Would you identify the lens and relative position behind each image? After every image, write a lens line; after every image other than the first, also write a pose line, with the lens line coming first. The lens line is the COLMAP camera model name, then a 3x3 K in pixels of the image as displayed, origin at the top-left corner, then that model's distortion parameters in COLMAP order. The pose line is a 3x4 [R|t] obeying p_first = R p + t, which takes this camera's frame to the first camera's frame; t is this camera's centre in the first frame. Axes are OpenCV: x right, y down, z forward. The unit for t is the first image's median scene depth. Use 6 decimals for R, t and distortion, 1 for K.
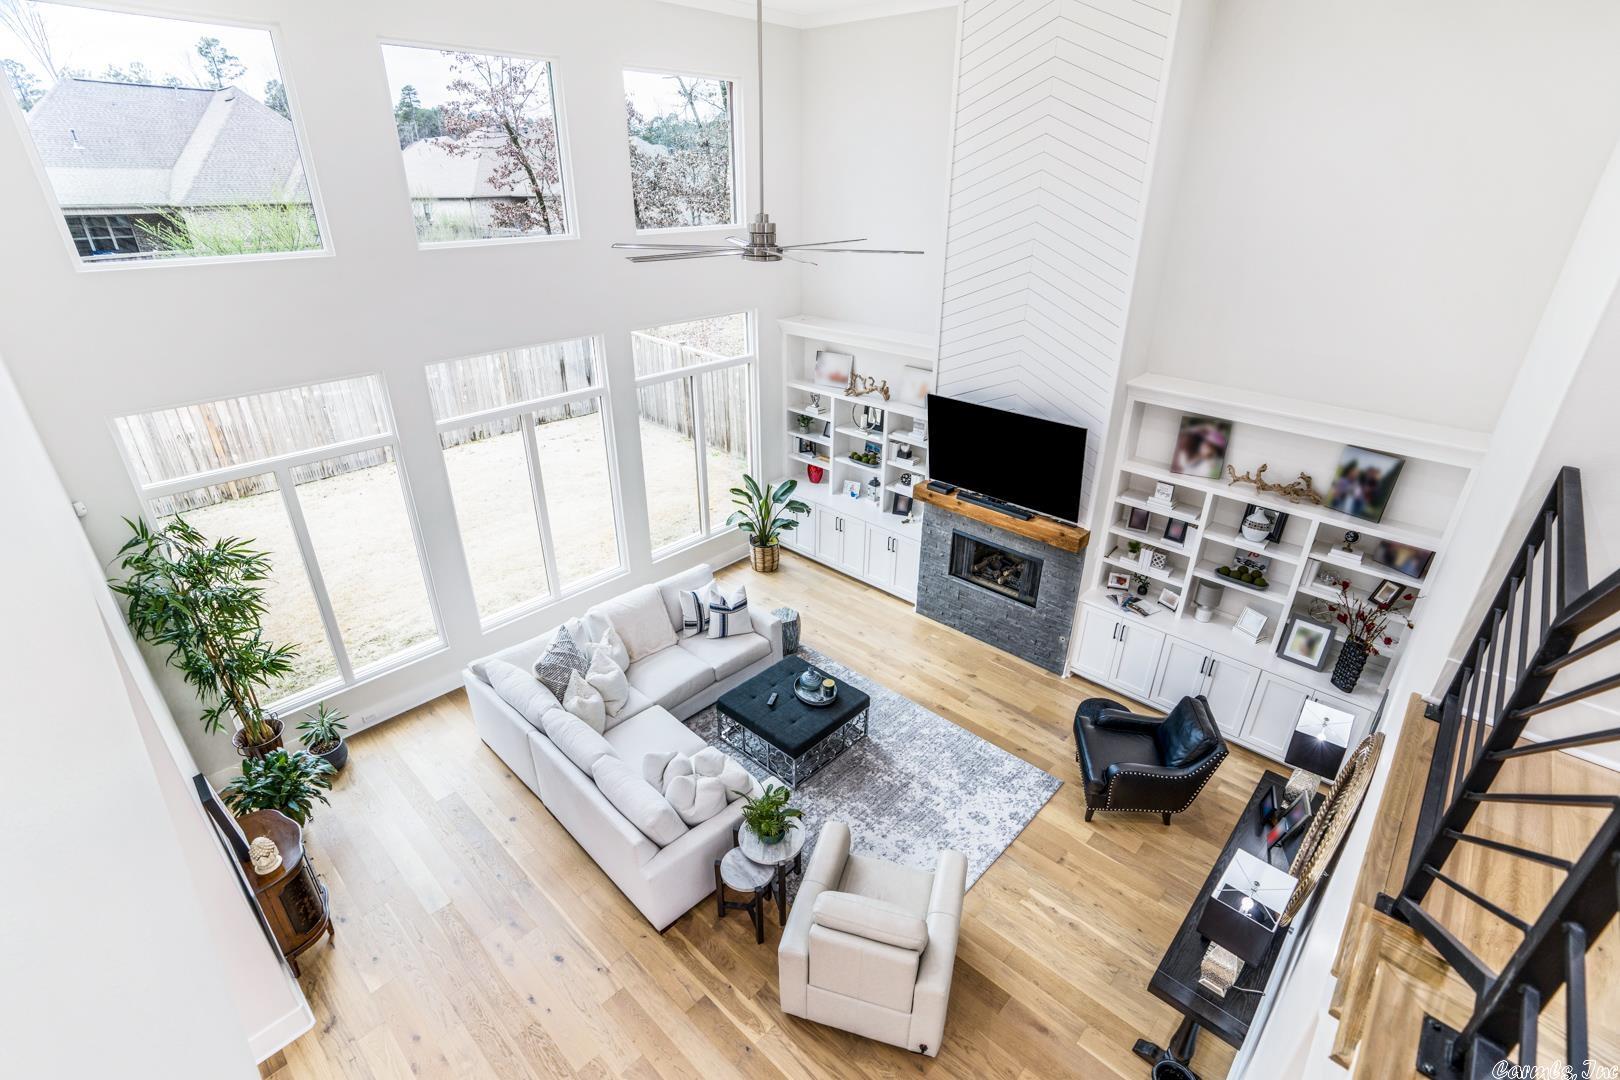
lens RADIAL K [[751.3, 0, 810.0], [0, 751.3, 540.0], [0, 0, 1]] dist [-0.064739, 0.022195]
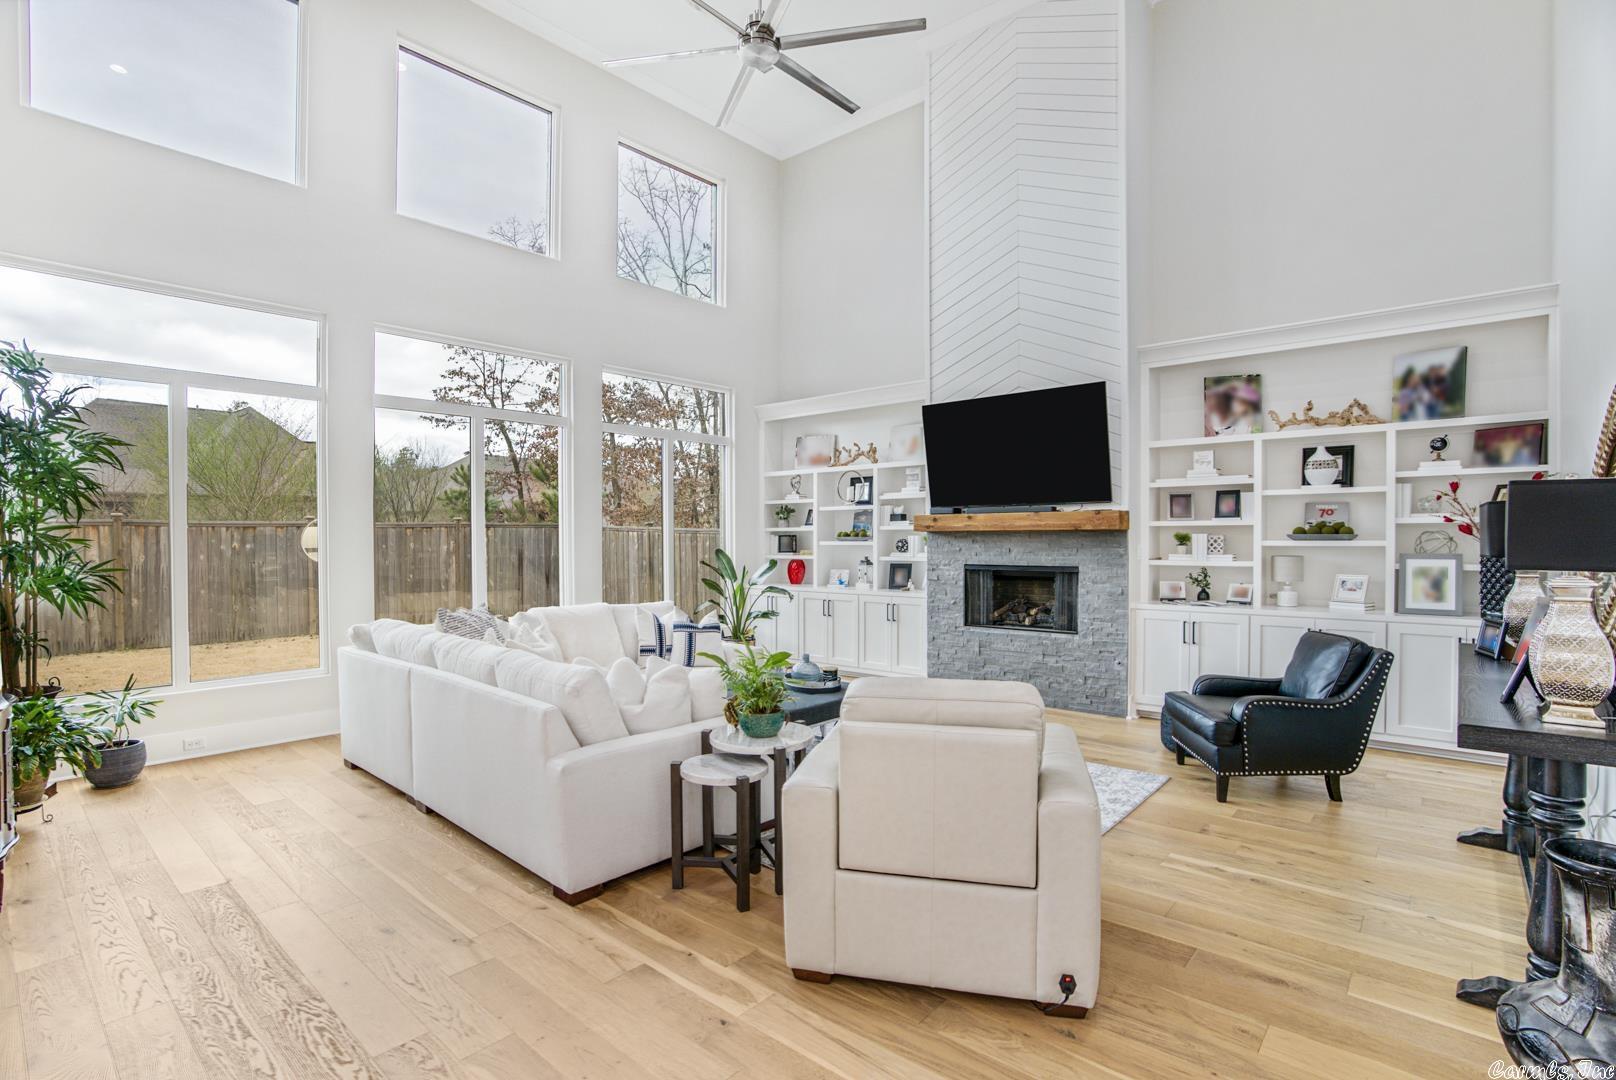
lens RADIAL K [[773.0, 0, 794.9], [0, 773.0, 543.6], [0, 0, 1]] dist [-0.067481, 0.024729]
pose [[0.999544, -0.008858, 0.028850, -0.029817], [0.020489, 0.901055, -0.433220, 0.389080], [-0.022158, 0.433614, 0.900826, 0.239041]]
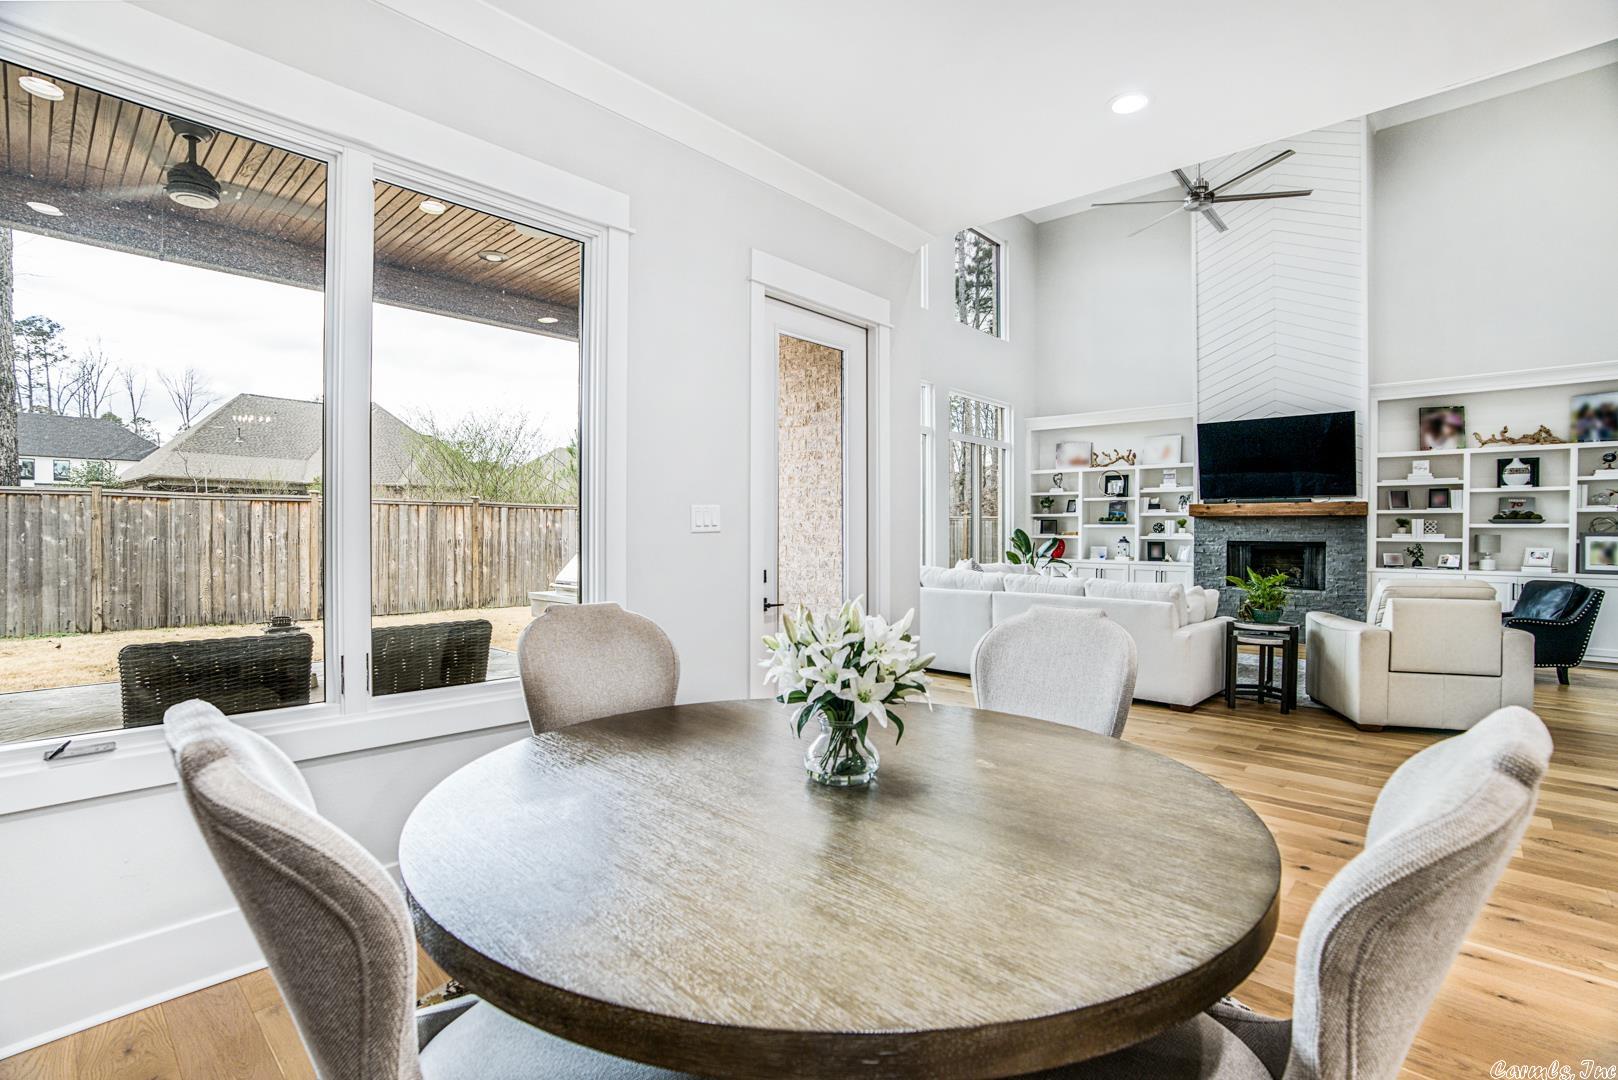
lens RADIAL K [[752.3, 0, 823.0], [0, 752.3, 533.5], [0, 0, 1]] dist [-0.050979, 0.019271]
pose [[0.999912, 0.002580, 0.012993, -0.516765], [0.003365, 0.899198, -0.437530, 0.547227], [-0.012813, 0.437535, 0.899110, -0.034277]]
